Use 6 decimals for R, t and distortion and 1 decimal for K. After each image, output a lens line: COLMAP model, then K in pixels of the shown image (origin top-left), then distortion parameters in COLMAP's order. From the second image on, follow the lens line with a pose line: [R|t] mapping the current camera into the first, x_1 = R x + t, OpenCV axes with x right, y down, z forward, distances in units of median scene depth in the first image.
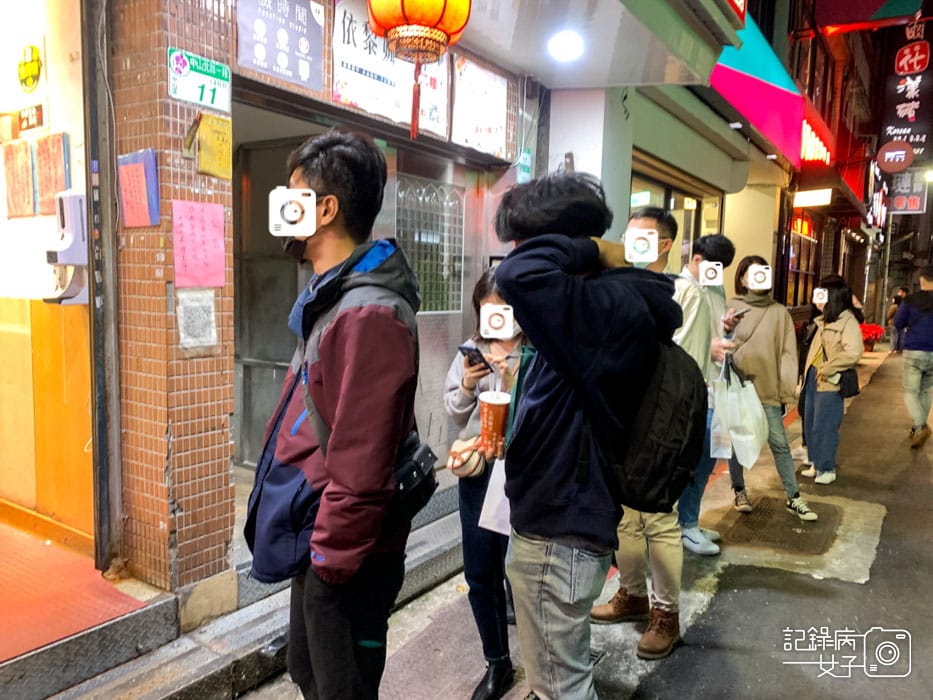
lens RADIAL K [[711.2, 0, 467.7], [0, 711.2, 356.7], [0, 0, 1]] dist [-0.005142, -0.005309]
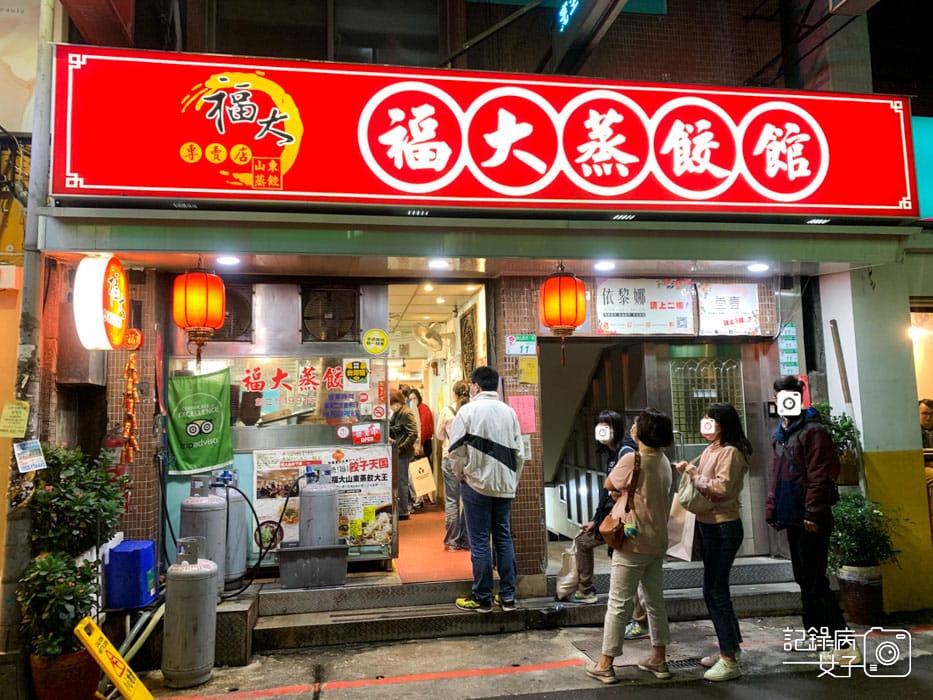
lens RADIAL K [[711.2, 0, 465.2], [0, 711.2, 347.8], [0, 0, 1]] dist [-0.005142, -0.005309]
pose [[0.685089, -0.110537, -0.720024, 0.902778], [-0.036154, 0.982043, -0.185161, 0.044576], [0.727562, 0.152883, 0.668791, -0.525589]]
